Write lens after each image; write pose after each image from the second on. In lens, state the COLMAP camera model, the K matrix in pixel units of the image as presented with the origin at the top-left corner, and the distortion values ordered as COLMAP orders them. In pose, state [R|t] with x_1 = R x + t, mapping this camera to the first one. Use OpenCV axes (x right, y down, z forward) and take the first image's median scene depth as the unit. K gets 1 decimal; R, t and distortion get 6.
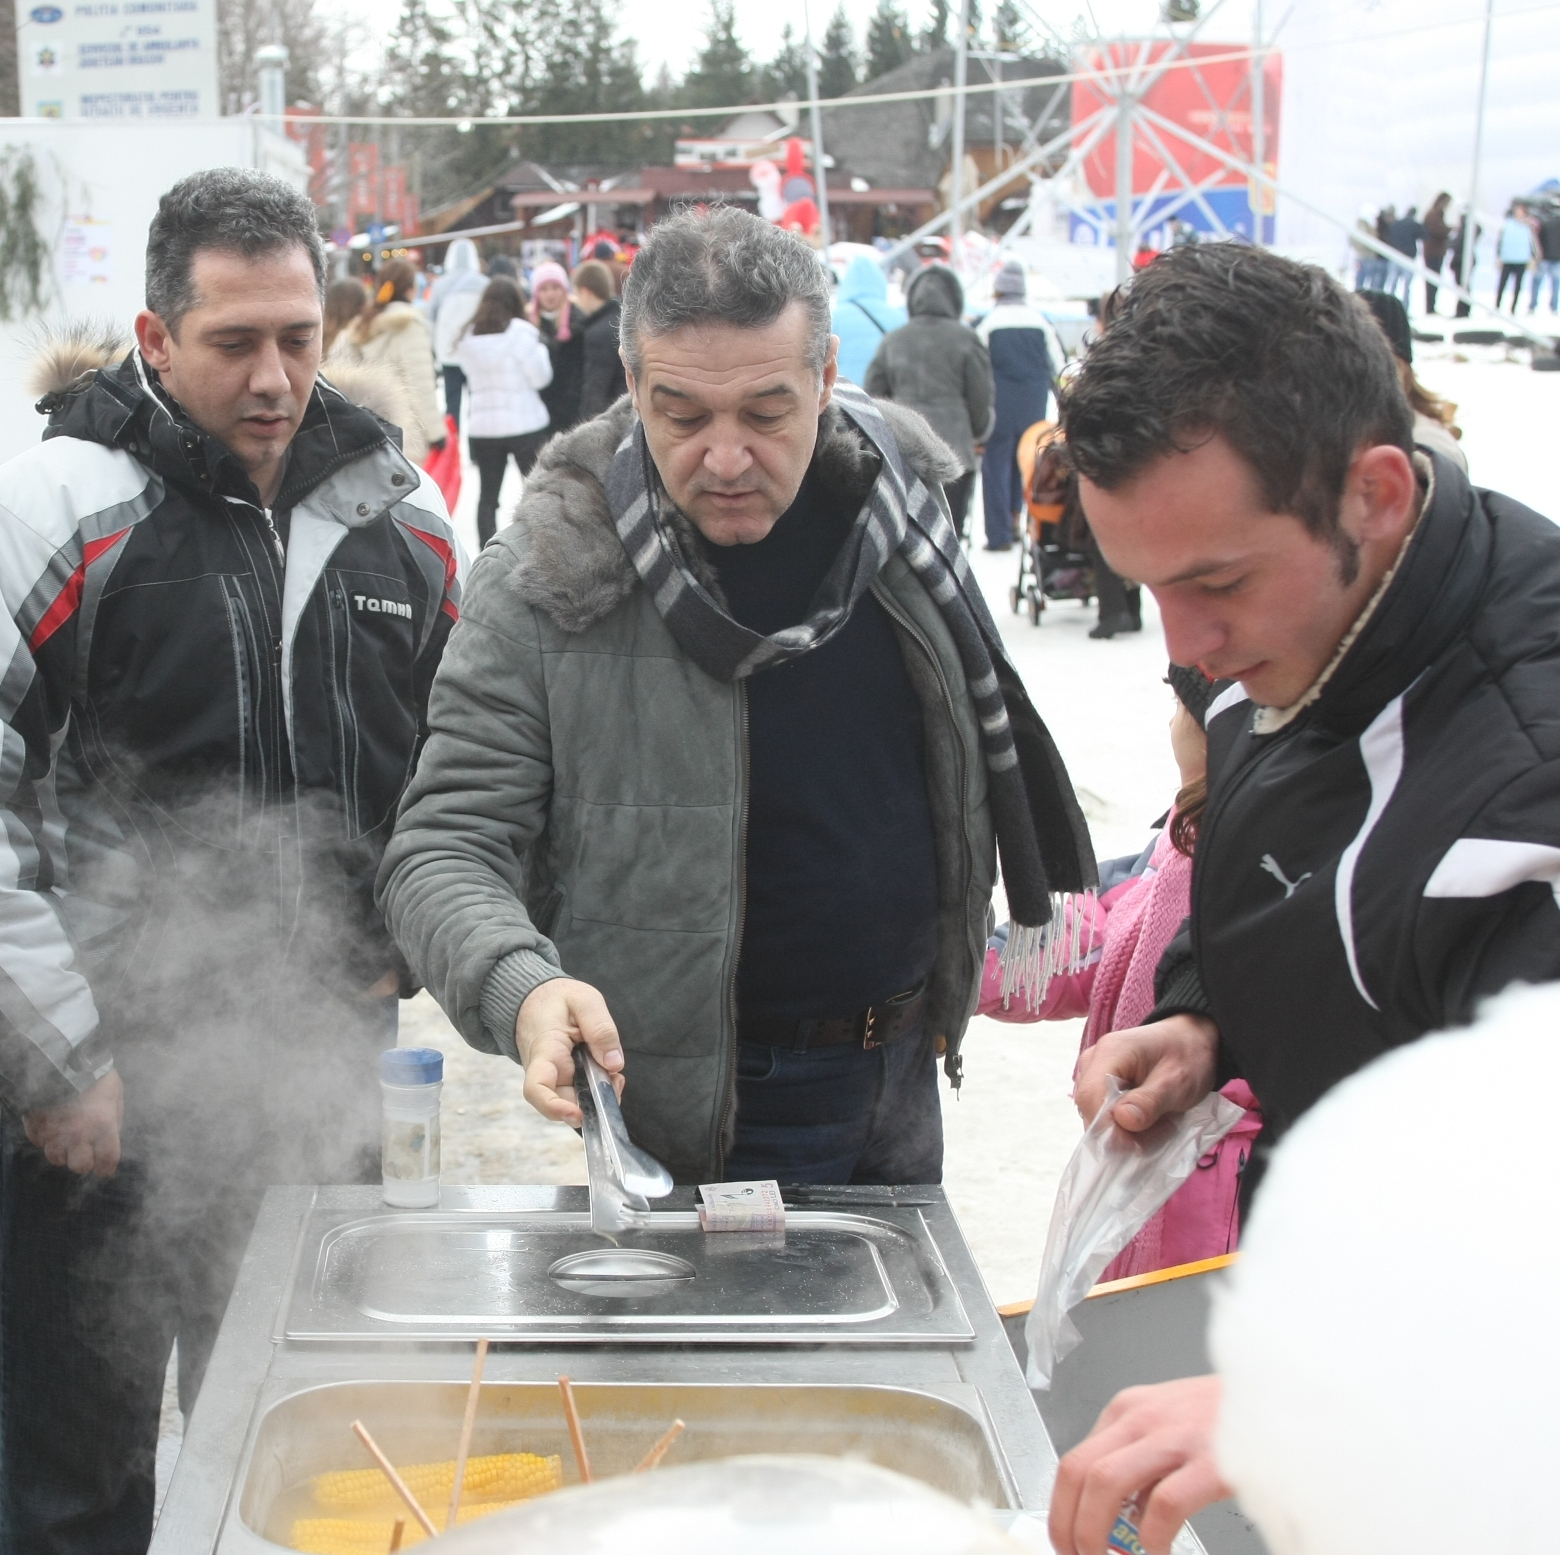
lens RADIAL K [[2936.2, 0, 780.0], [0, 2936.2, 777.5], [0, 0, 1]] dist [-0.028469, 0.145736]
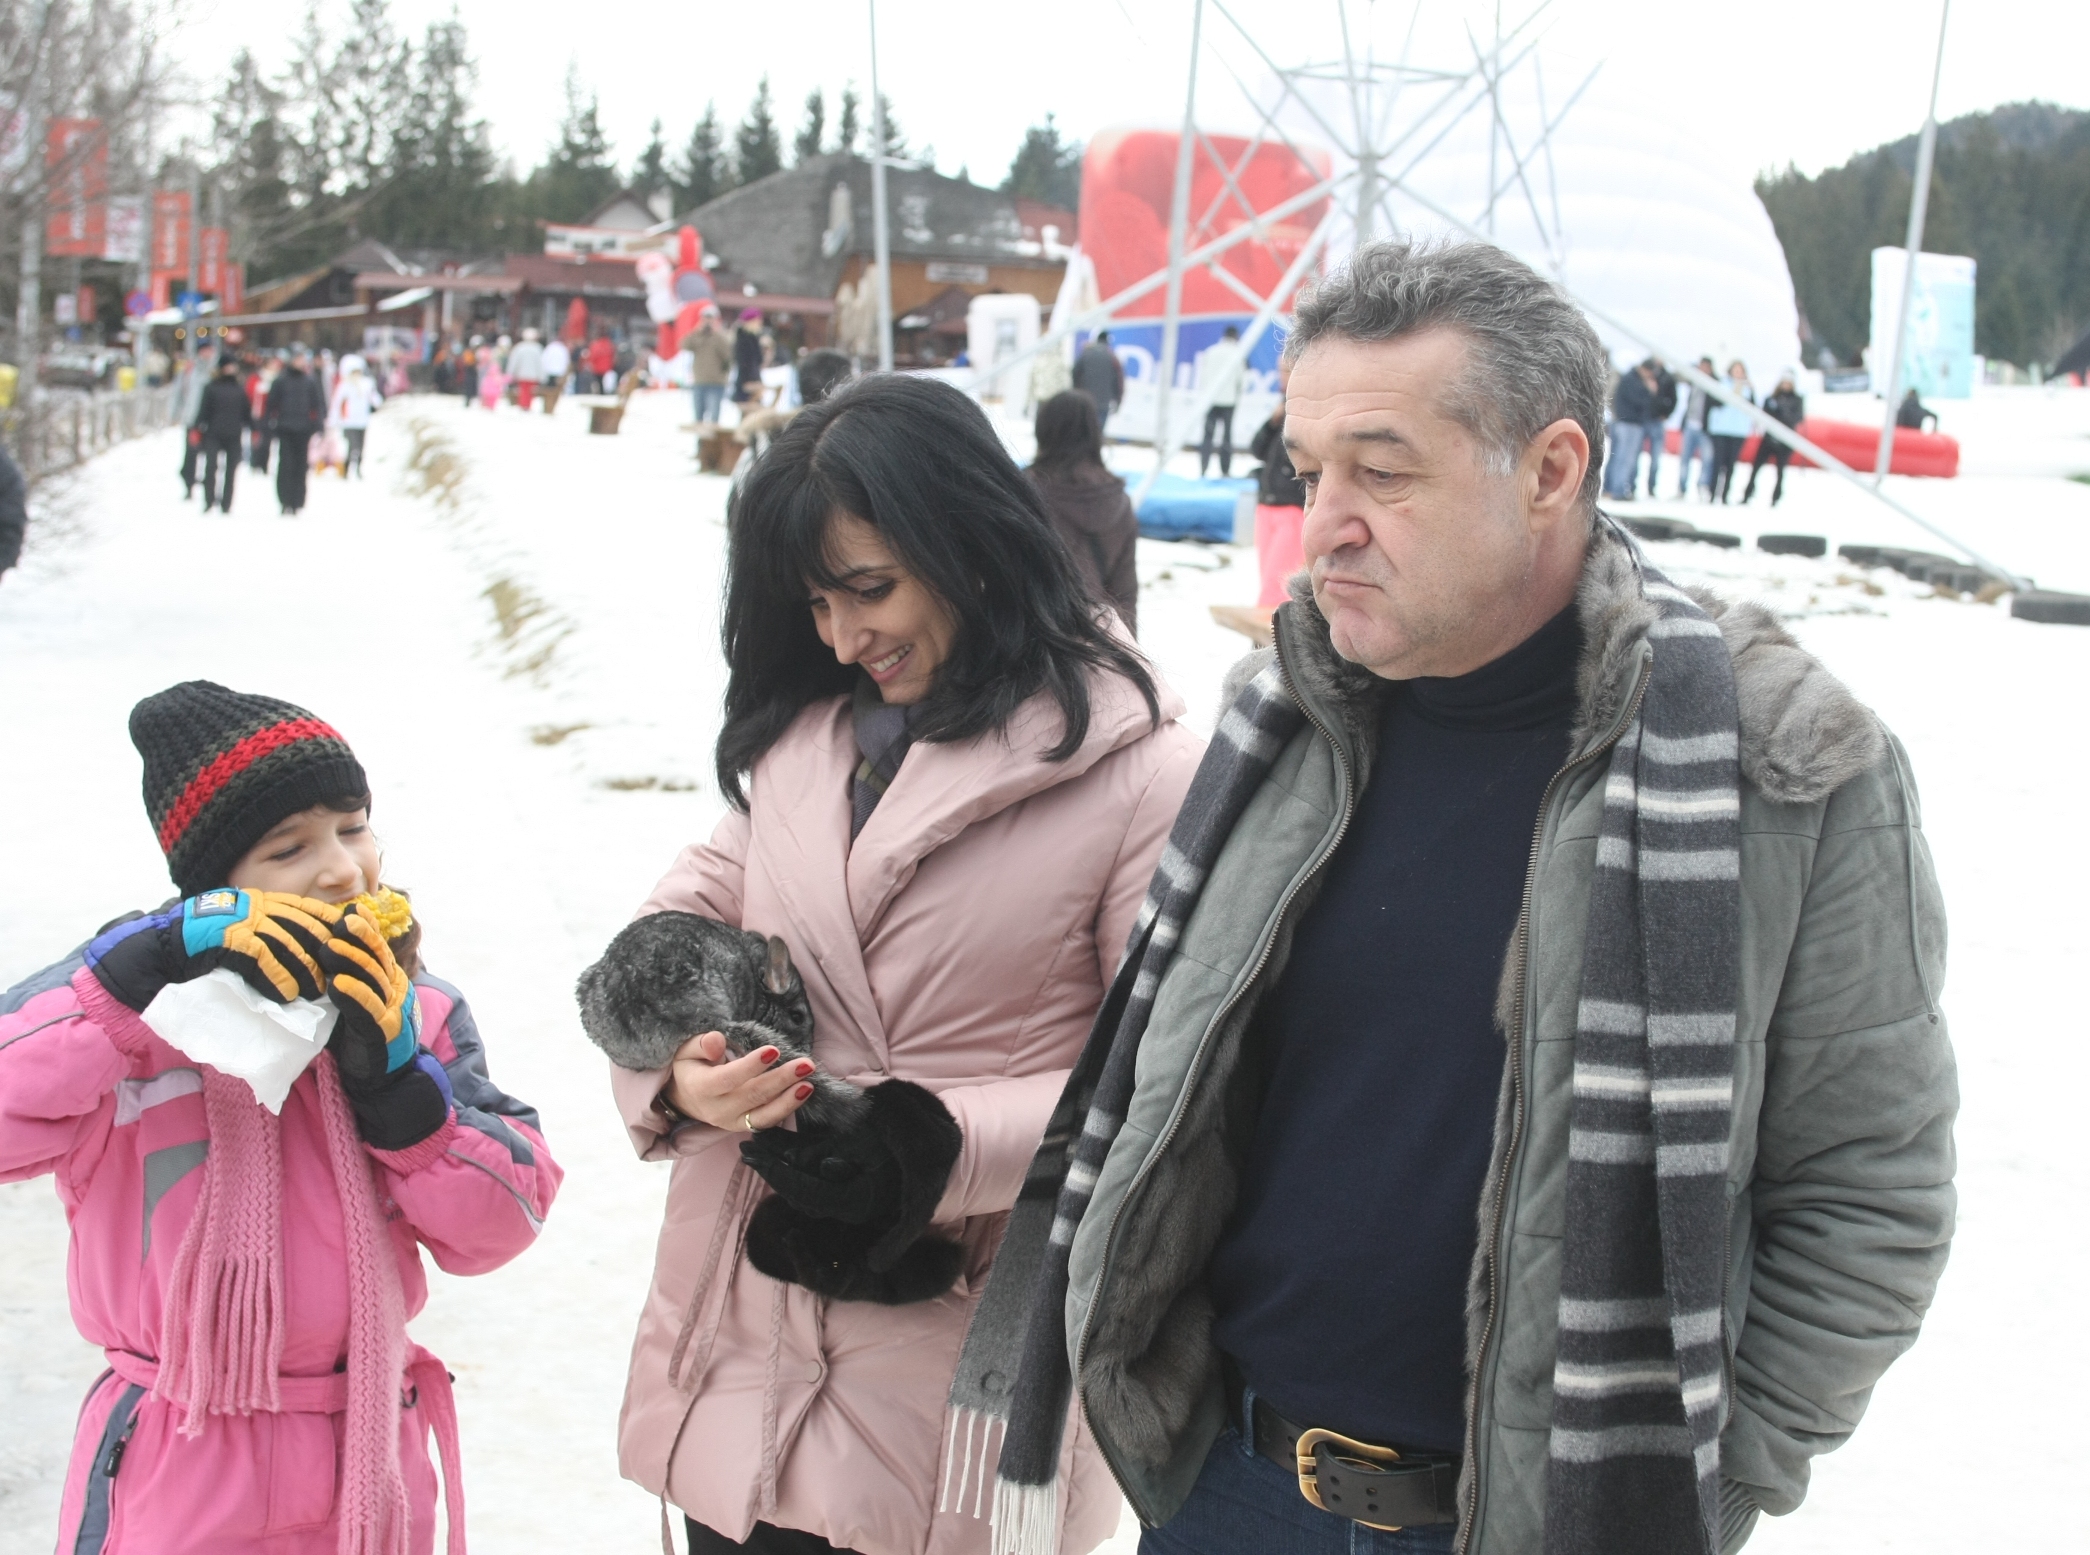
lens RADIAL K [[2508.9, 0, 1045.0], [0, 2508.9, 777.5], [0, 0, 1]] dist [-0.019822, 0.011188]
pose [[0.980748, 0.031246, 0.192763, -0.026071], [-0.028085, 0.999423, -0.019108, -0.036650], [-0.193249, 0.013327, 0.981059, 0.209721]]
